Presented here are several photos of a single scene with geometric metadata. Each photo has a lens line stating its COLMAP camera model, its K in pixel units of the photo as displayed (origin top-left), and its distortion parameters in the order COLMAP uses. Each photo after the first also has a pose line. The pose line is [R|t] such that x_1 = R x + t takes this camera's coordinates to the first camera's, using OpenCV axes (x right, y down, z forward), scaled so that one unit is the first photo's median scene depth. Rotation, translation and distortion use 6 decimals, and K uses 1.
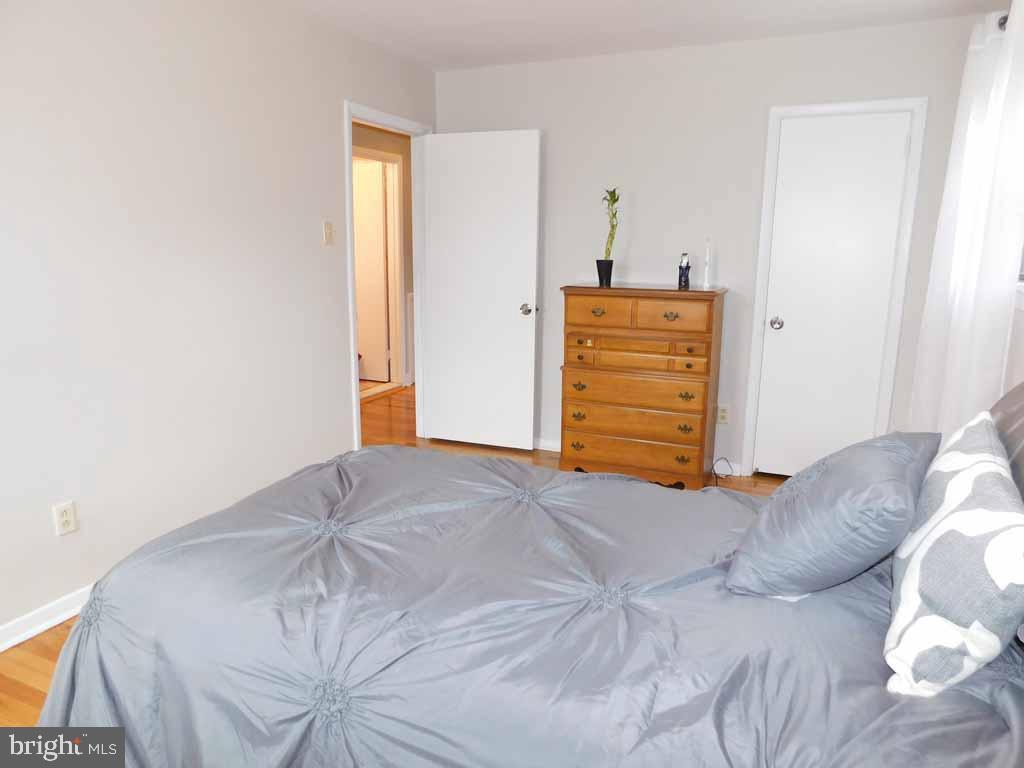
lens RADIAL K [[680.2, 0, 512.0], [0, 680.2, 384.0], [0, 0, 1]] dist [-0.047411, 0.033423]
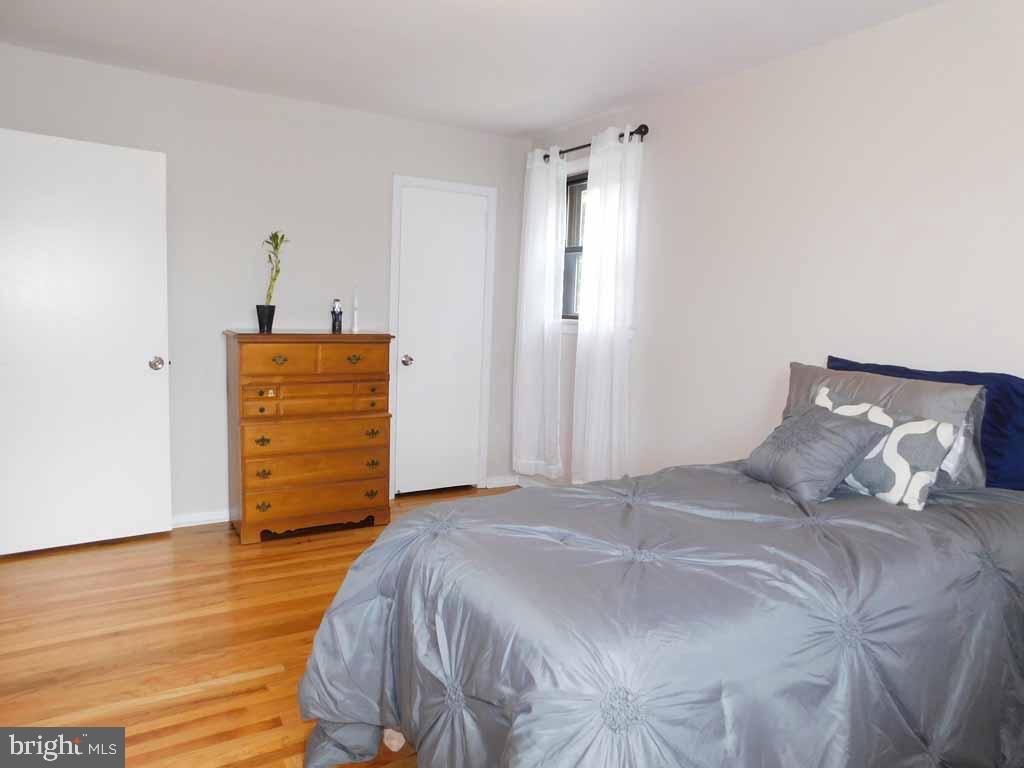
lens RADIAL K [[680.2, 0, 512.0], [0, 680.2, 384.0], [0, 0, 1]] dist [-0.047411, 0.033423]
pose [[0.567204, -0.086835, 0.818987, -0.456775], [0.134613, 0.990828, 0.011826, -0.039167], [-0.812502, 0.103538, 0.573690, 0.193148]]
